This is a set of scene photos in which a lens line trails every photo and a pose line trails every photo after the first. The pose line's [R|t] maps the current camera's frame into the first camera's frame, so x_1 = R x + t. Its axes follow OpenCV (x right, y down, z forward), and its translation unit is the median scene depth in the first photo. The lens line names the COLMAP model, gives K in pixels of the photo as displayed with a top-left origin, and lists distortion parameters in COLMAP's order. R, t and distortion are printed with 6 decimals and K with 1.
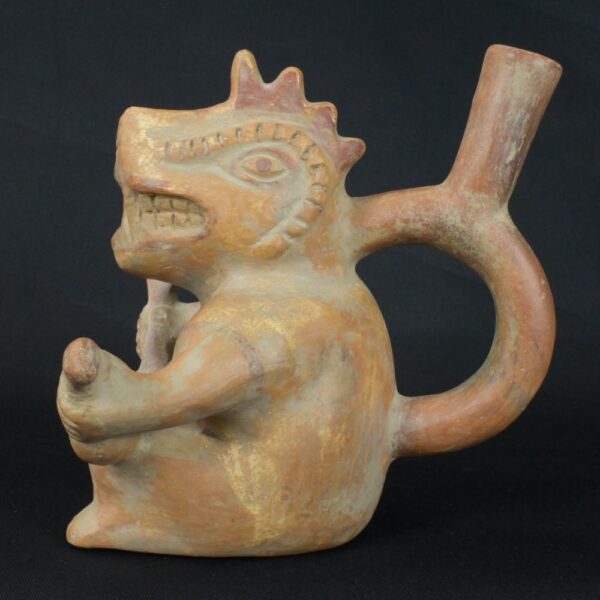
lens RADIAL K [[978.4, 0, 299.5], [0, 978.4, 301.4], [0, 0, 1]] dist [-0.005814, 0.000000]
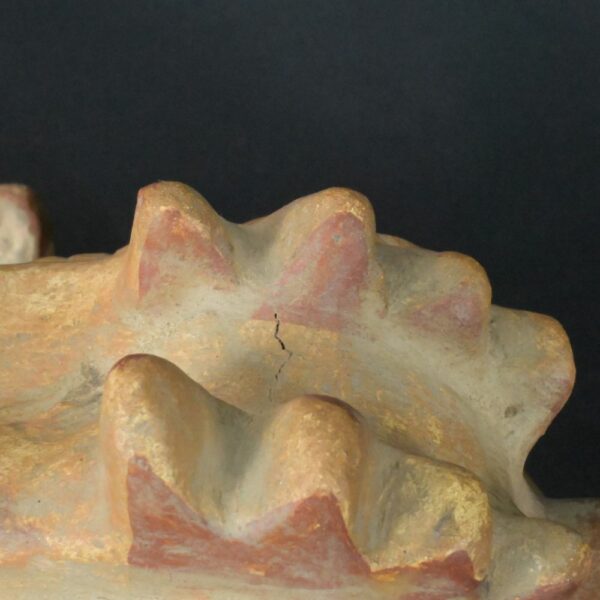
lens RADIAL K [[1947.9, 0, 300.0], [0, 1947.9, 300.2], [0, 0, 1]] dist [-0.034898, 0.000000]
pose [[0.995992, -0.014902, -0.088194, 0.034521], [0.071300, 0.727617, 0.682268, -0.636149], [0.054004, -0.685822, 0.725763, 0.645813]]
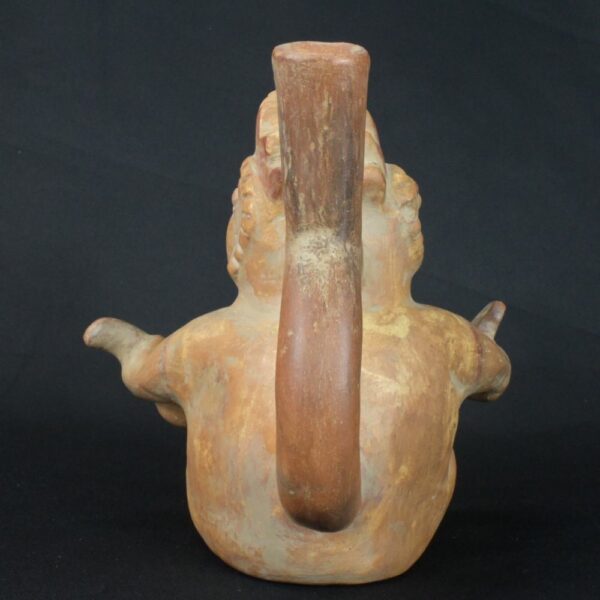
lens RADIAL K [[978.4, 0, 302.9], [0, 978.4, 300.6], [0, 0, 1]] dist [-0.005814, 0.000000]
pose [[0.108047, 0.074788, -0.991329, 1.055395], [-0.136173, 0.988881, 0.059762, -0.096368], [0.984775, 0.128535, 0.117030, 0.944125]]
